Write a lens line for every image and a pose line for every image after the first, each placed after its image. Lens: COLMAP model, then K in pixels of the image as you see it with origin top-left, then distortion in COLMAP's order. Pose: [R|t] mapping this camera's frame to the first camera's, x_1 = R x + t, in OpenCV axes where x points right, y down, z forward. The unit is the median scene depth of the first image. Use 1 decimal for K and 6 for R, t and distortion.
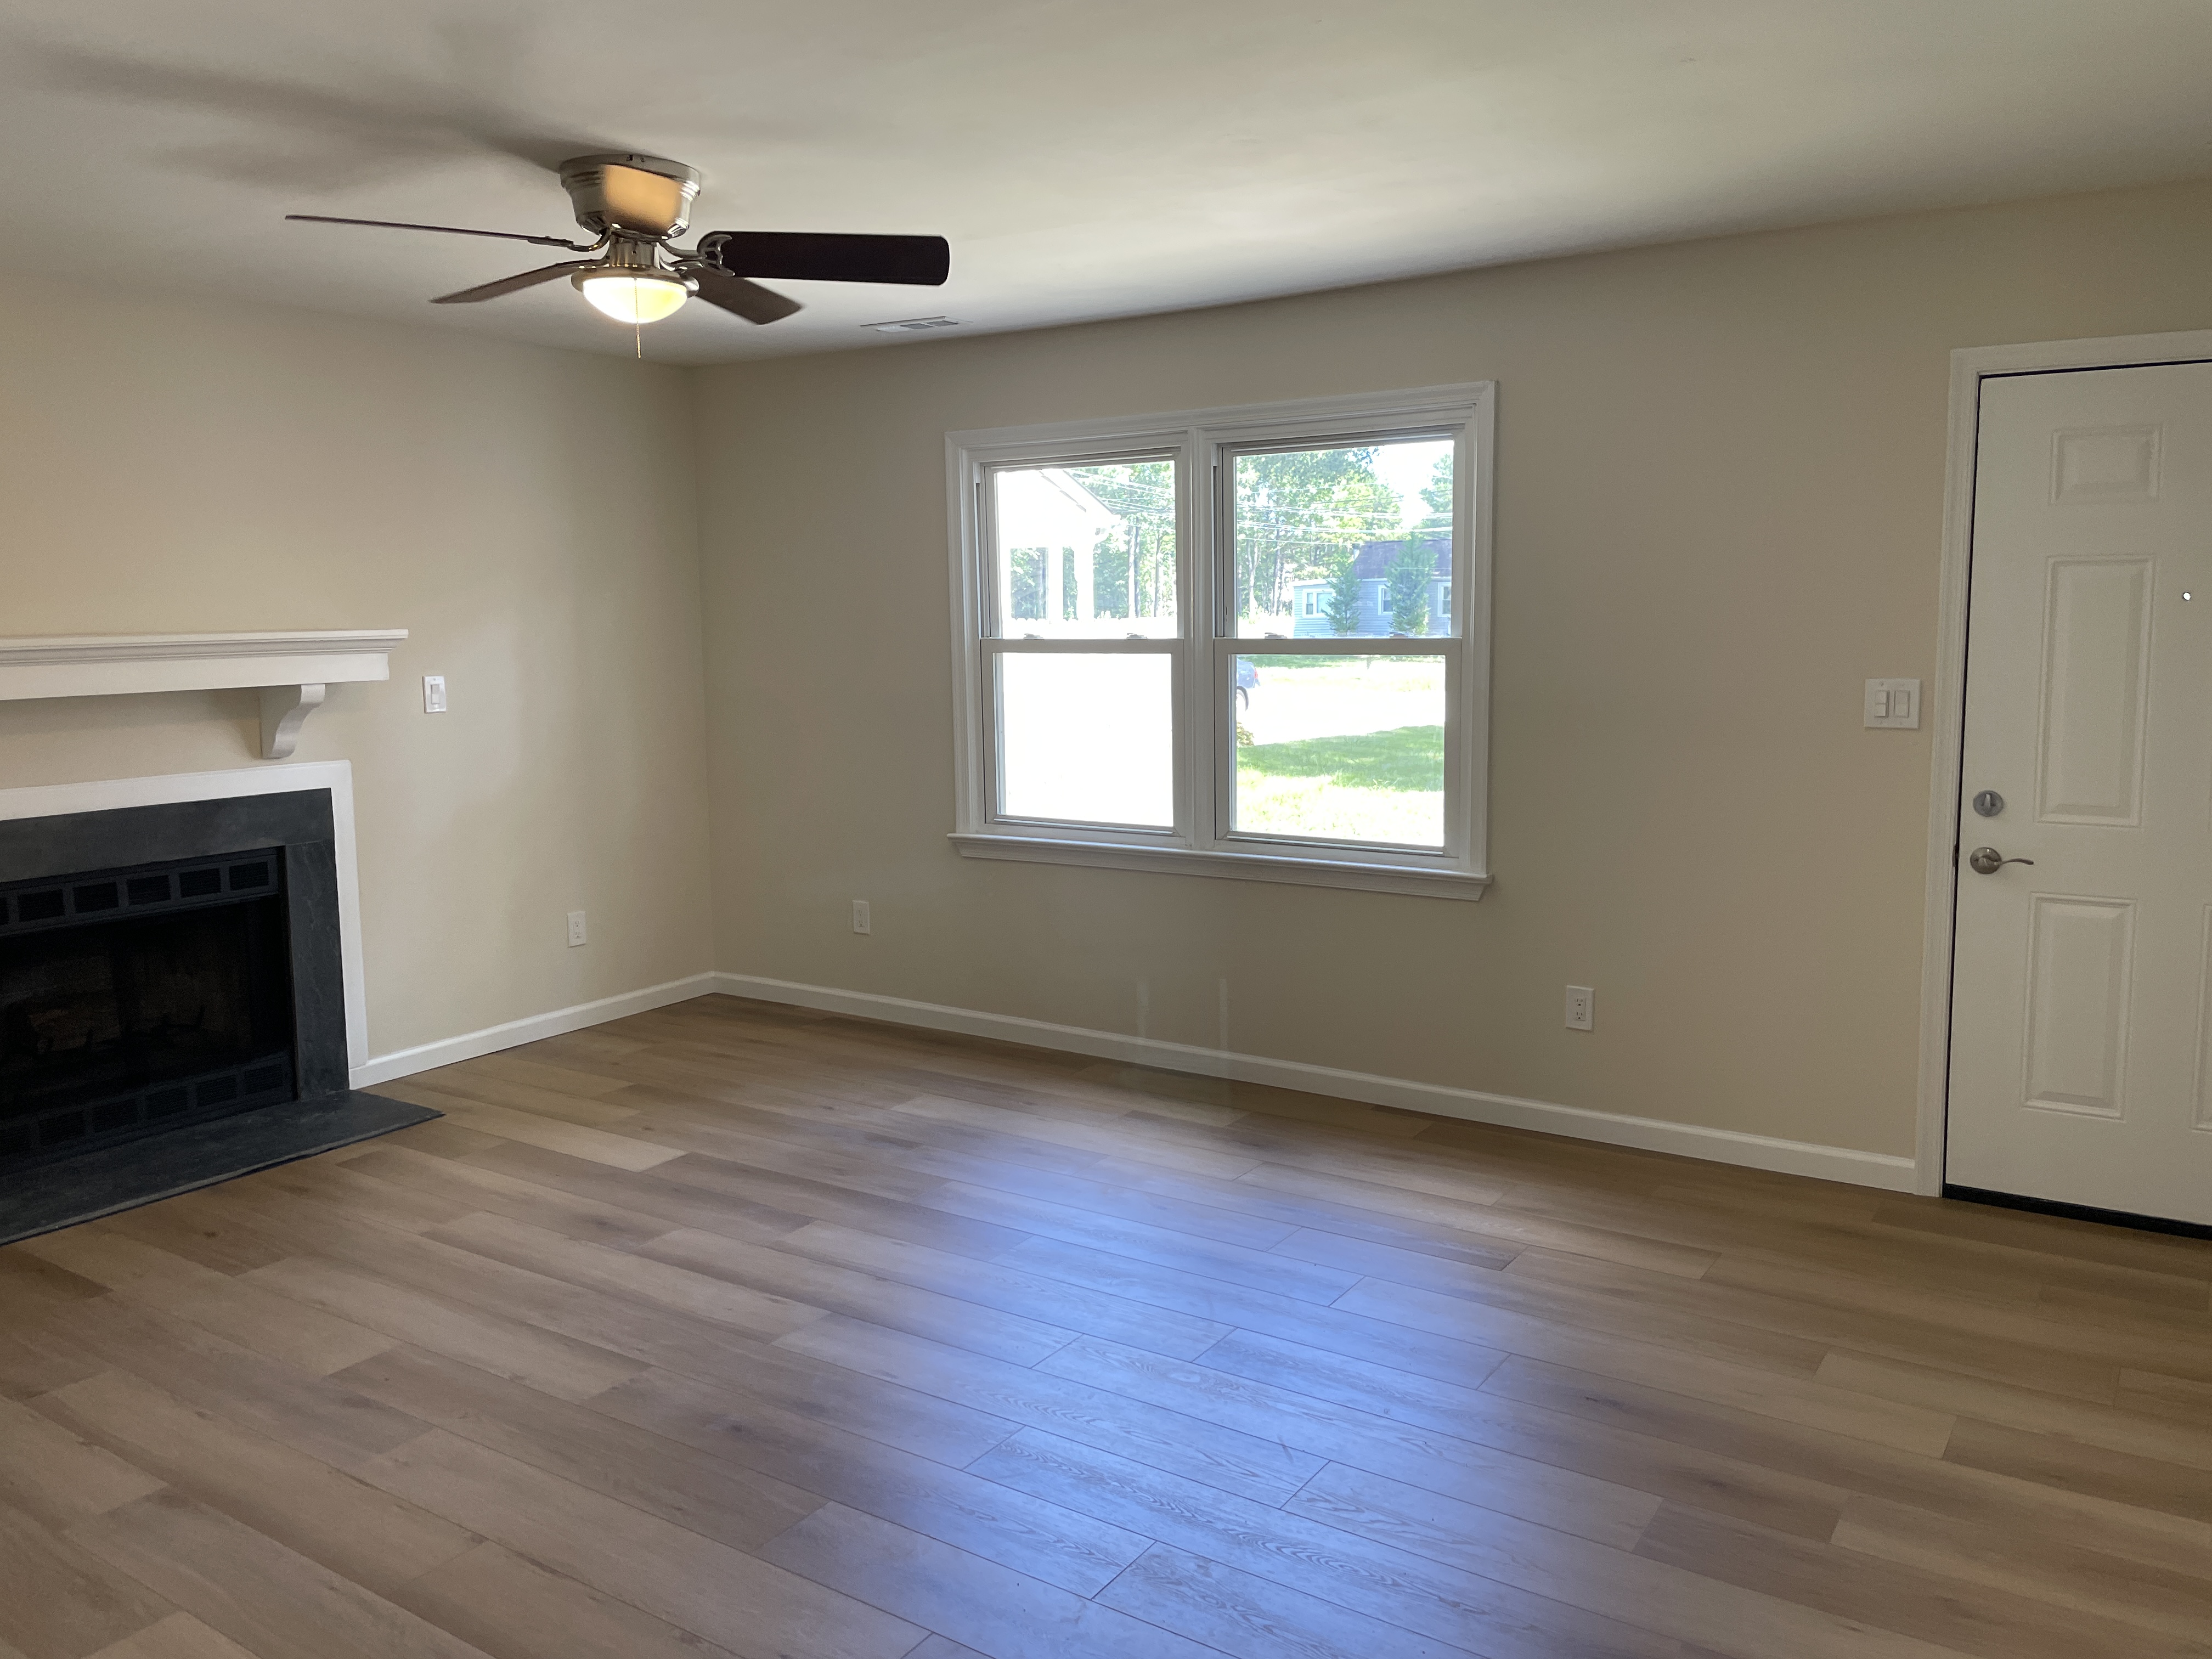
lens RADIAL K [[1698.6, 0, 1108.4], [0, 1698.6, 781.5], [0, 0, 1]] dist [0.106623, -0.152833]
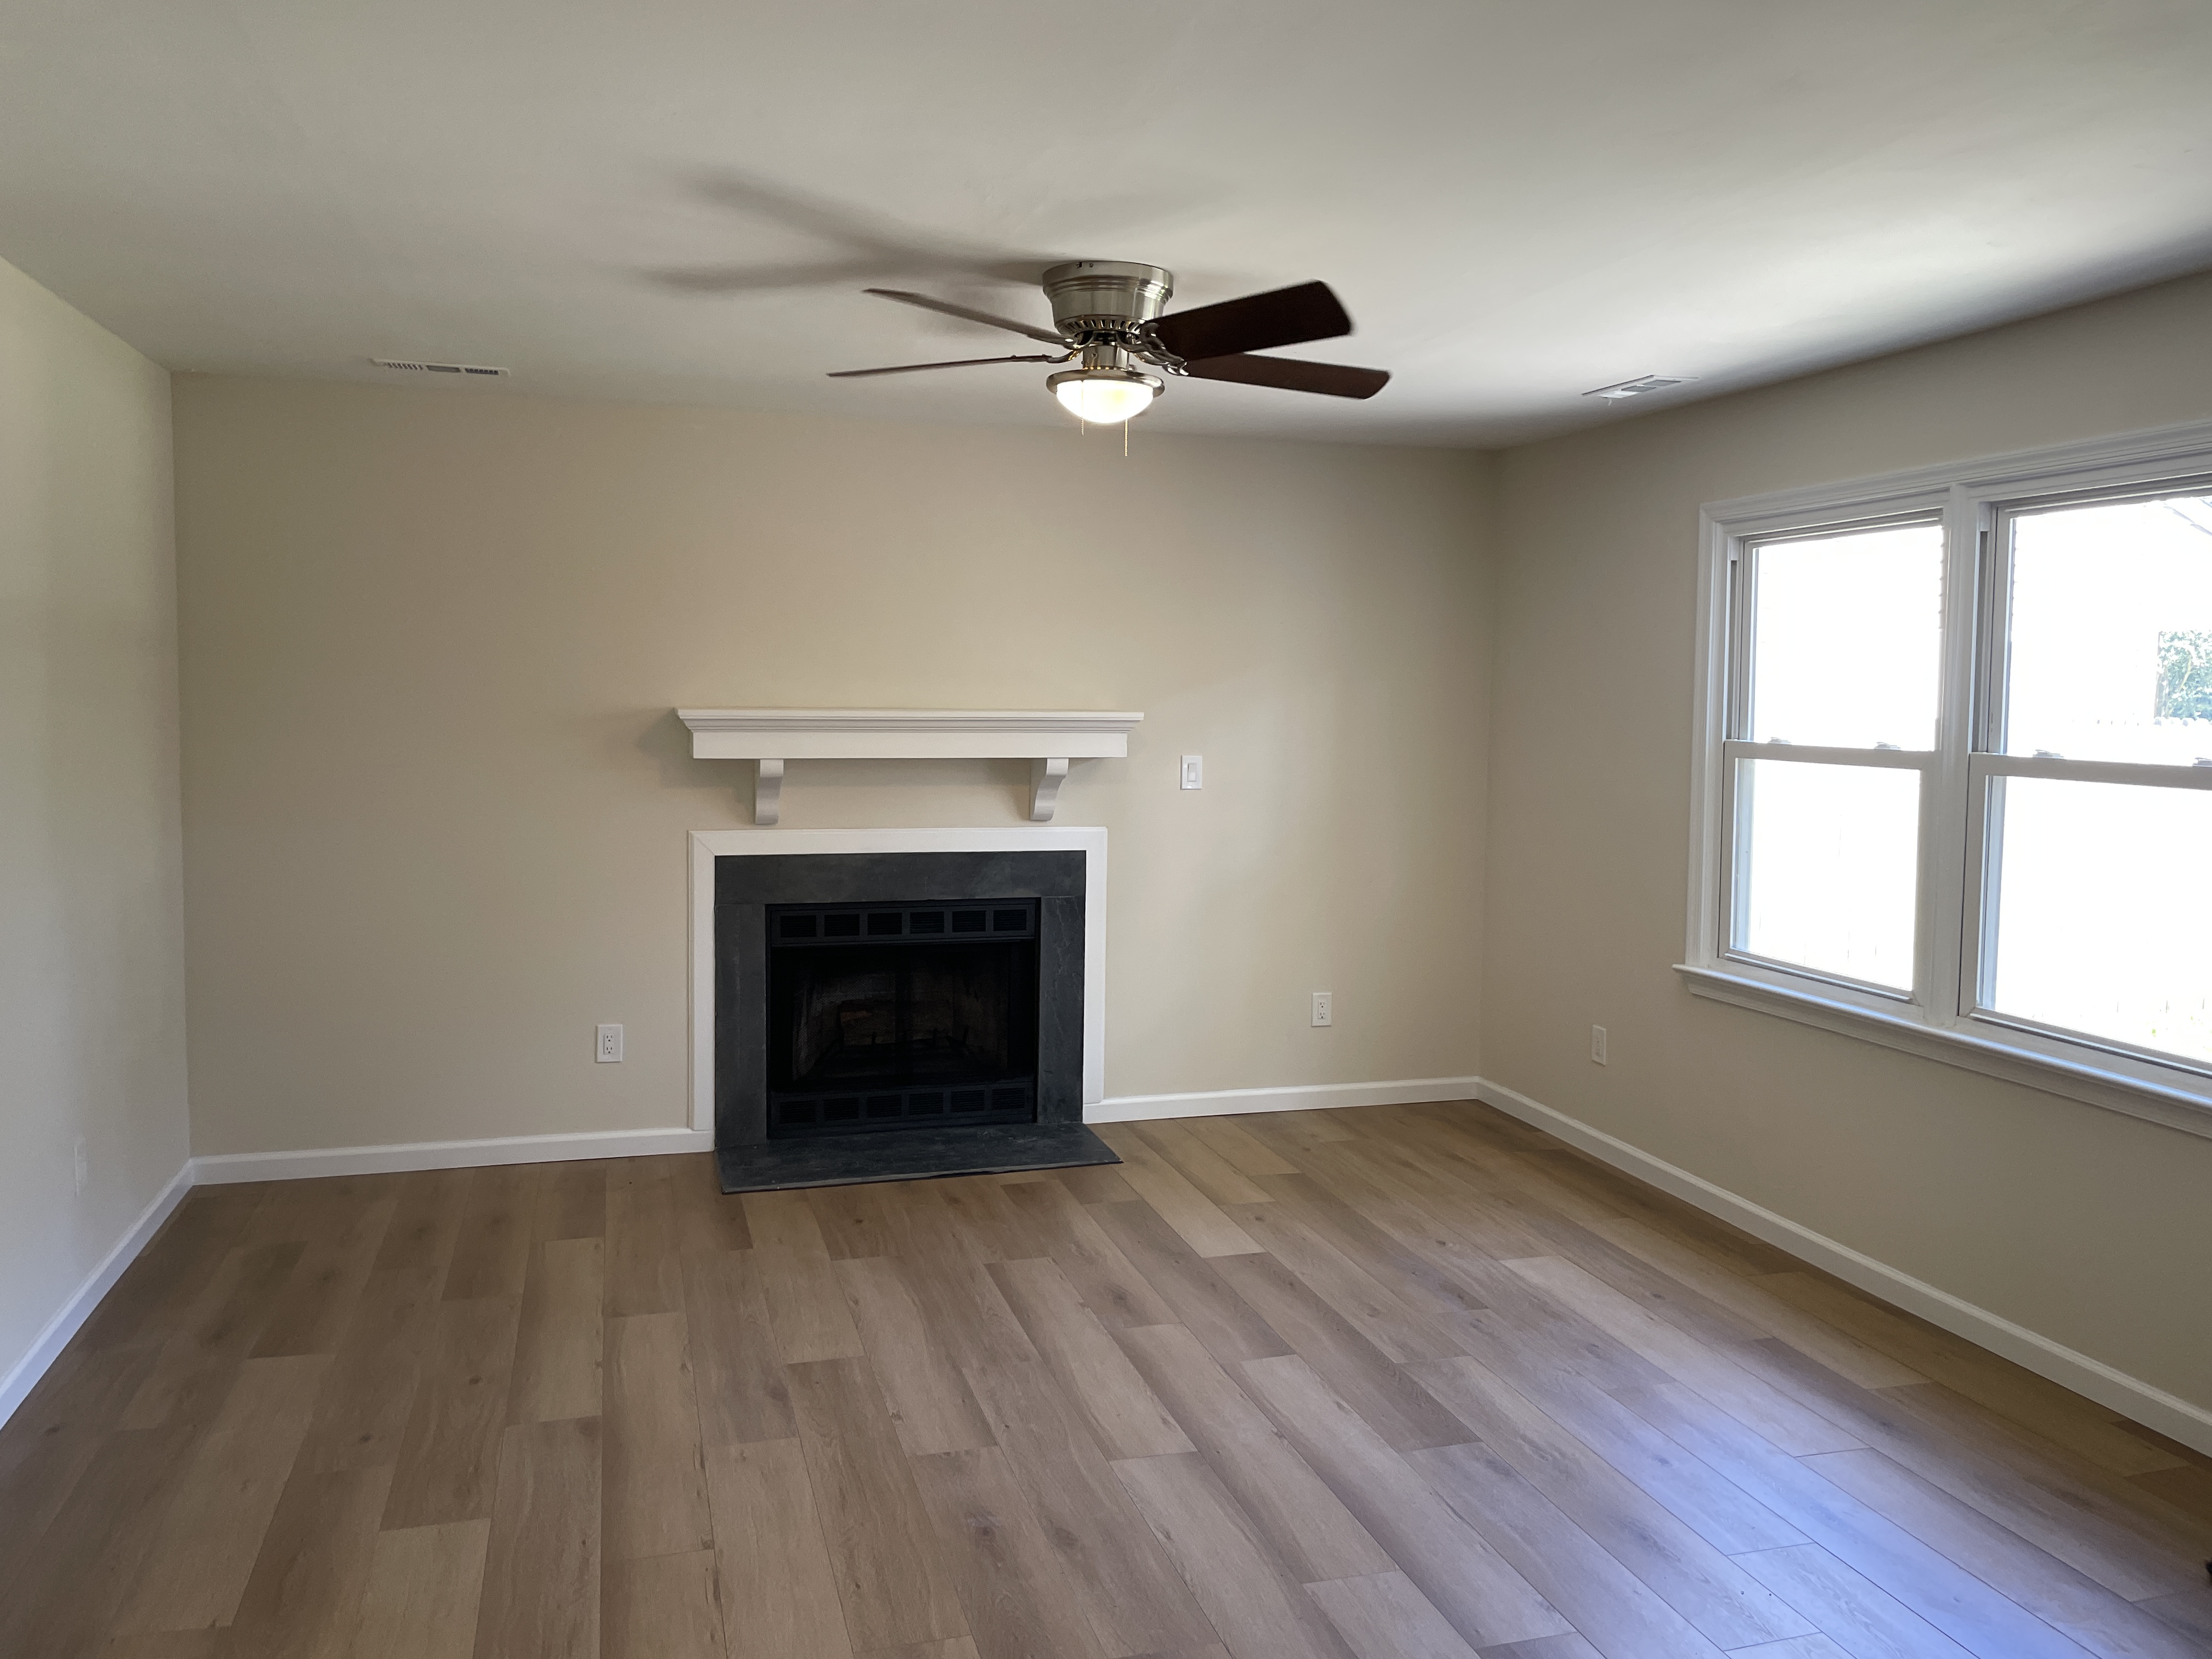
lens RADIAL K [[1698.6, 0, 1108.4], [0, 1698.6, 781.5], [0, 0, 1]] dist [0.106623, -0.152833]
pose [[0.762642, 0.058295, -0.644188, 0.282407], [-0.088066, 0.996015, -0.014126, -0.027832], [0.640798, 0.067504, 0.764736, 0.164947]]
